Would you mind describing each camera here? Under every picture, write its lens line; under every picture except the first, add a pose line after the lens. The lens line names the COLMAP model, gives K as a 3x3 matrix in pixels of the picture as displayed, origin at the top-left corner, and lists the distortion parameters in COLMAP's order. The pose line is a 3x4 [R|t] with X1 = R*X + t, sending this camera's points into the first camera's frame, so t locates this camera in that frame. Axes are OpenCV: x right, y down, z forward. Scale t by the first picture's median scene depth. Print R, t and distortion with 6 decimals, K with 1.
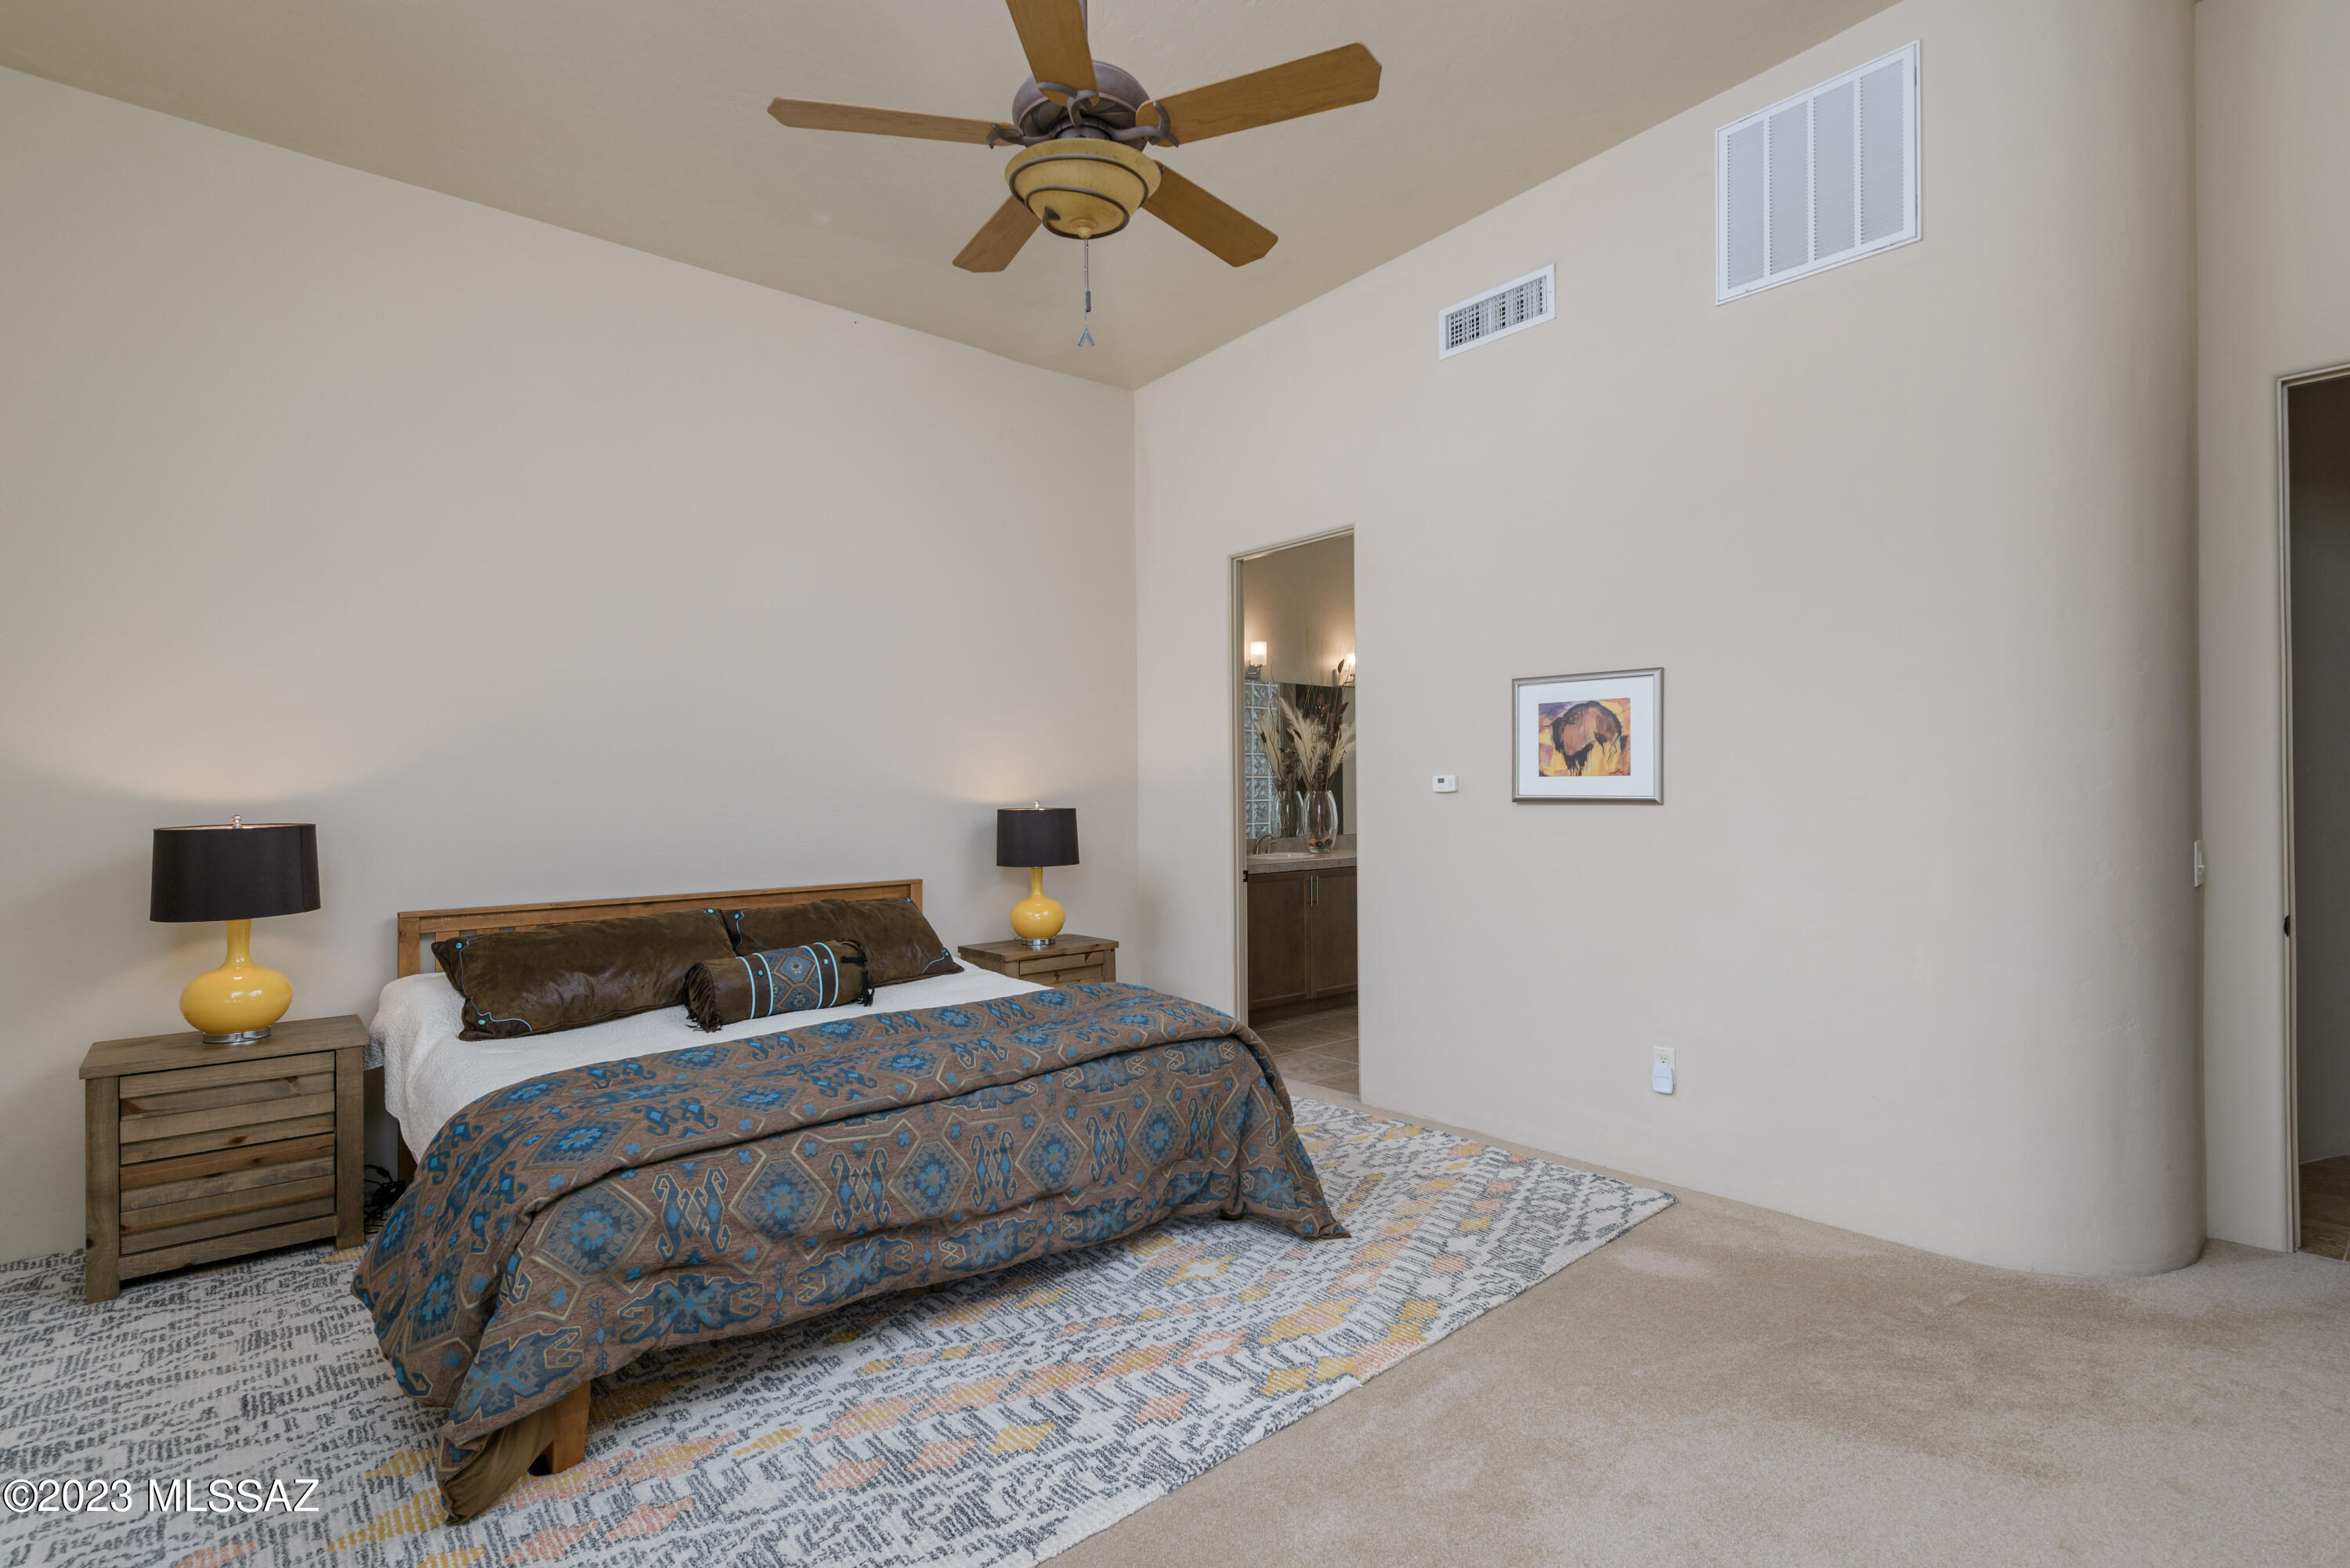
lens RADIAL K [[1129.6, 0, 1179.8], [0, 1129.6, 788.2], [0, 0, 1]] dist [0.002391, 0.000232]
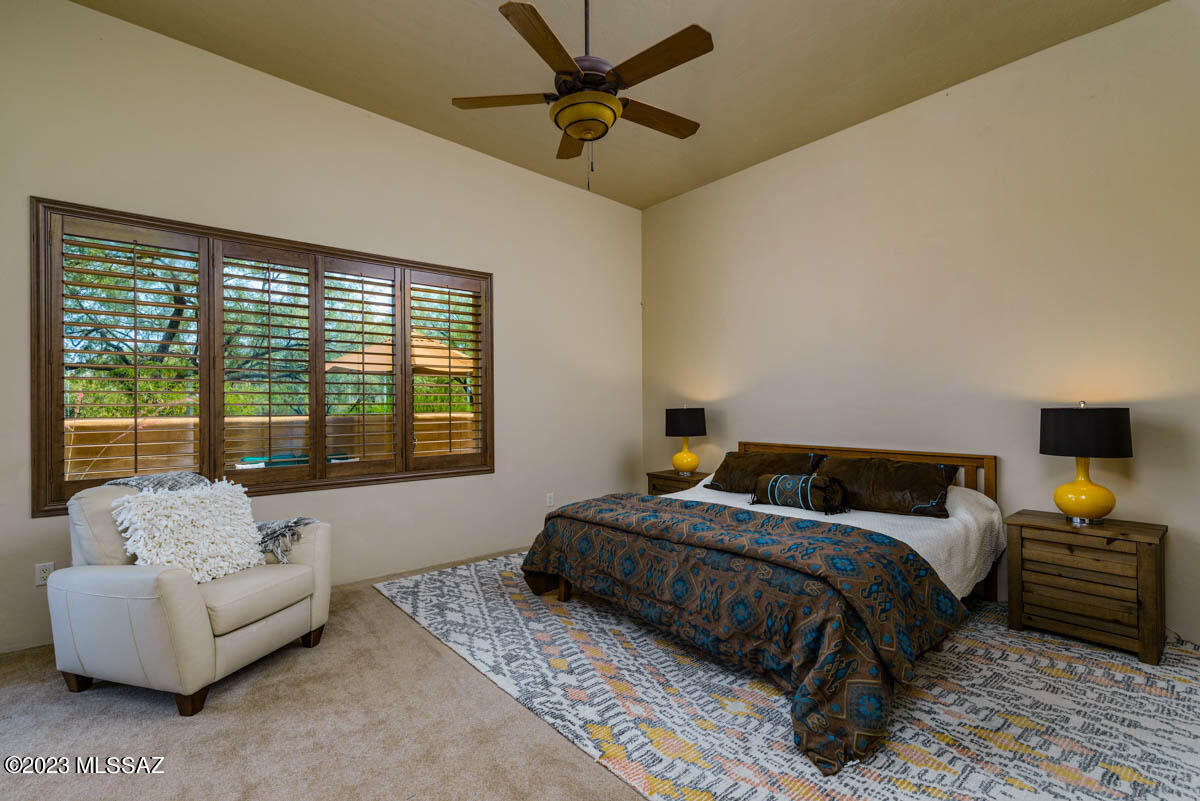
lens RADIAL K [[559.0, 0, 604.6], [0, 559.0, 402.5], [0, 0, 1]] dist [-0.000603, -0.000301]
pose [[-0.034384, 0.003122, -0.999404, 0.975083], [0.010443, 0.999942, 0.002764, 0.012861], [0.999354, -0.010341, -0.034415, 1.063690]]
